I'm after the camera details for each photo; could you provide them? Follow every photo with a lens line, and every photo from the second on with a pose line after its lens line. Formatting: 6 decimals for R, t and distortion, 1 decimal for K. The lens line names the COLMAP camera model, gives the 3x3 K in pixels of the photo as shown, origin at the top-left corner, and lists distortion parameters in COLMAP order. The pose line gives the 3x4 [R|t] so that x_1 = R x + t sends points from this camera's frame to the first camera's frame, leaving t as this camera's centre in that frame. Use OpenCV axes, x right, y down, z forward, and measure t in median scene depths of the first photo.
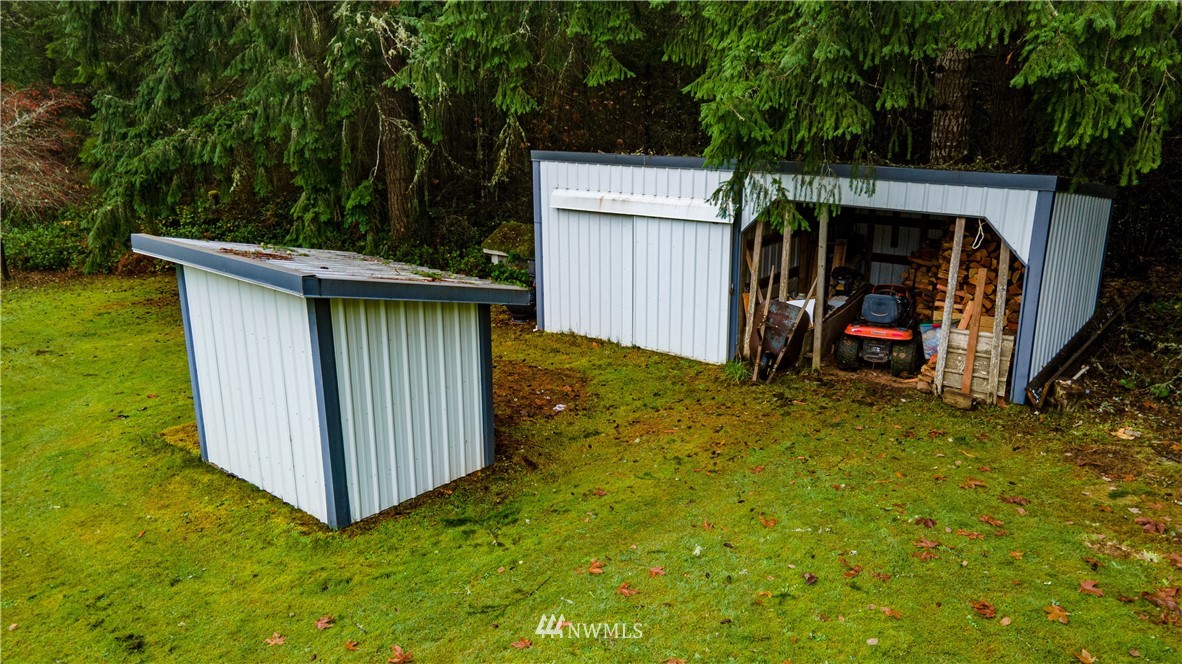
lens RADIAL K [[864.5, 0, 591.0], [0, 864.5, 332.0], [0, 0, 1]] dist [0.042479, 0.002719]
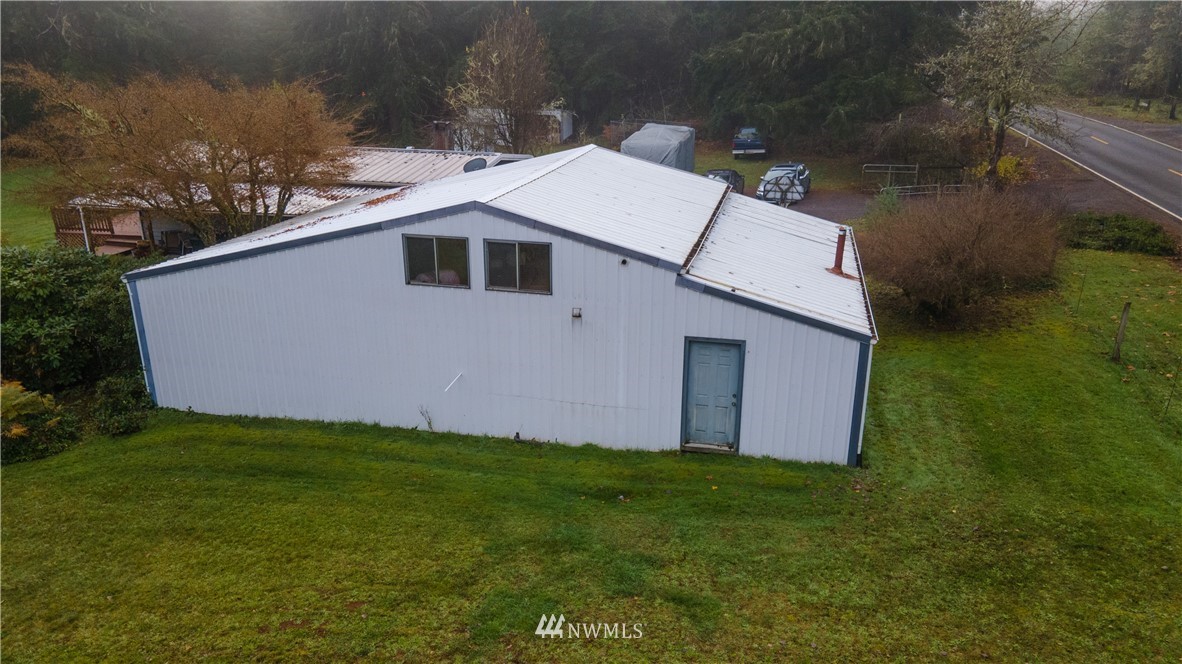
lens RADIAL K [[864.5, 0, 591.0], [0, 864.5, 332.0], [0, 0, 1]] dist [0.042479, 0.002719]
pose [[0.889375, -0.142306, 0.434466, -2.129693], [0.114185, 0.989346, 0.090310, 0.832320], [-0.442689, -0.030710, 0.896149, -4.515253]]
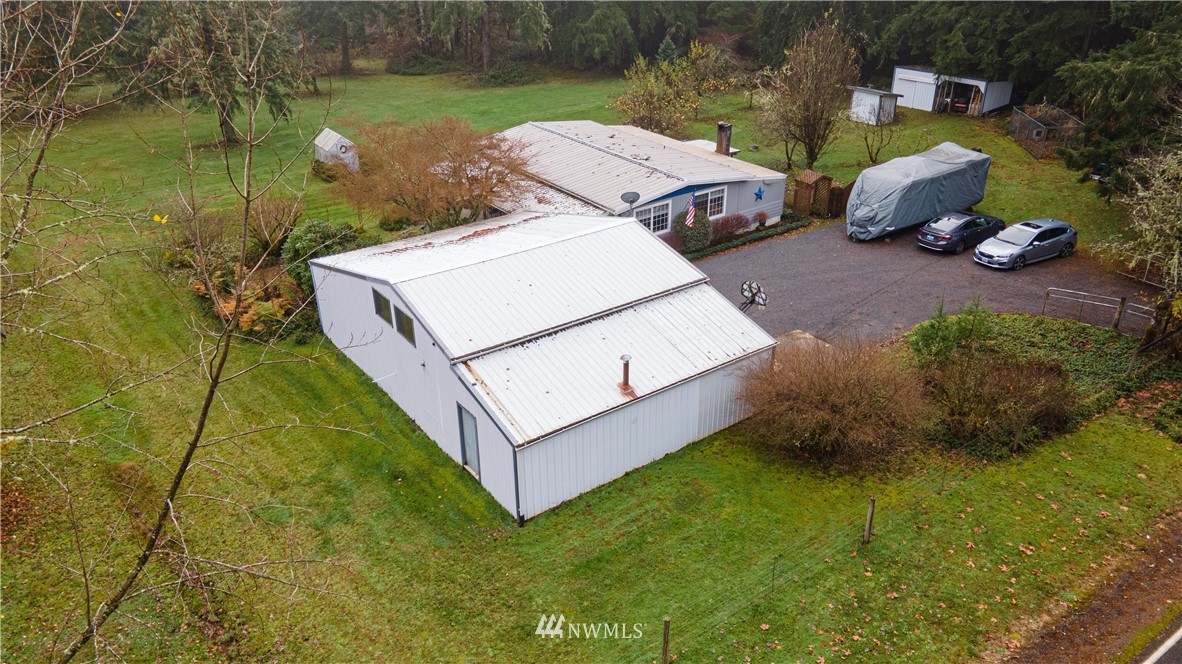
lens RADIAL K [[864.5, 0, 591.0], [0, 864.5, 332.0], [0, 0, 1]] dist [0.042479, 0.002719]
pose [[0.970414, 0.103559, -0.218109, -0.613177], [-0.054623, 0.974089, 0.219470, 0.321552], [0.235185, -0.201063, 0.950927, -5.279632]]
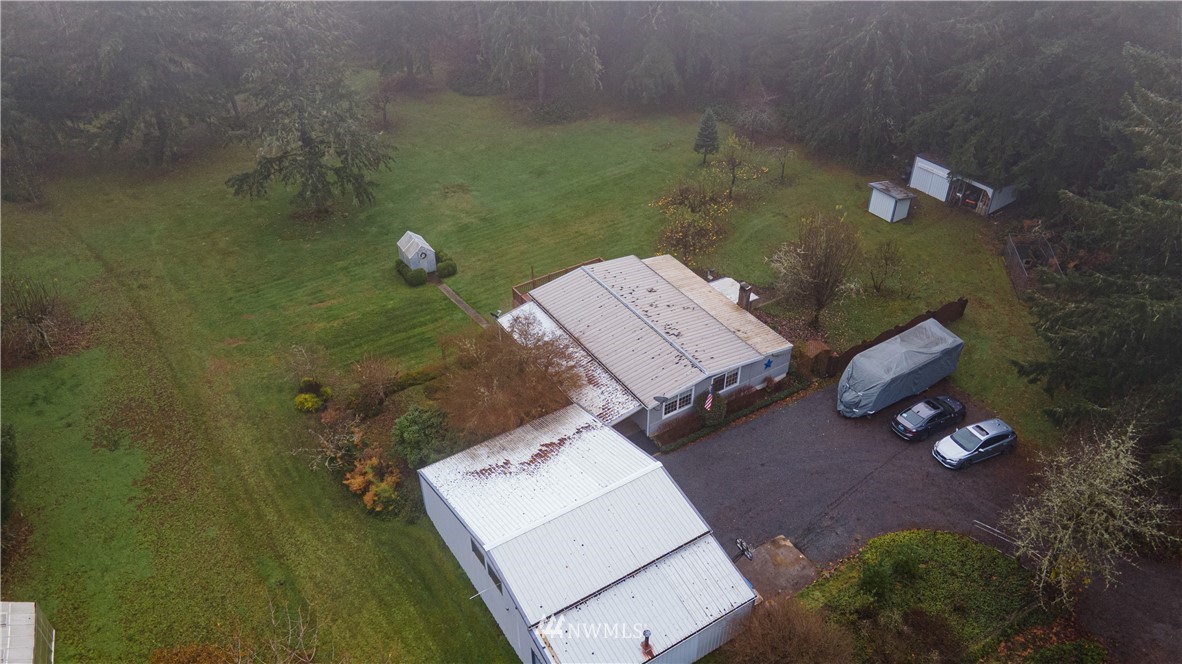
lens RADIAL K [[864.5, 0, 591.0], [0, 864.5, 332.0], [0, 0, 1]] dist [0.042479, 0.002719]
pose [[0.955403, 0.174214, -0.238442, -0.621122], [-0.073880, 0.922777, 0.378185, -1.315727], [0.285914, -0.343703, 0.894495, -5.737733]]
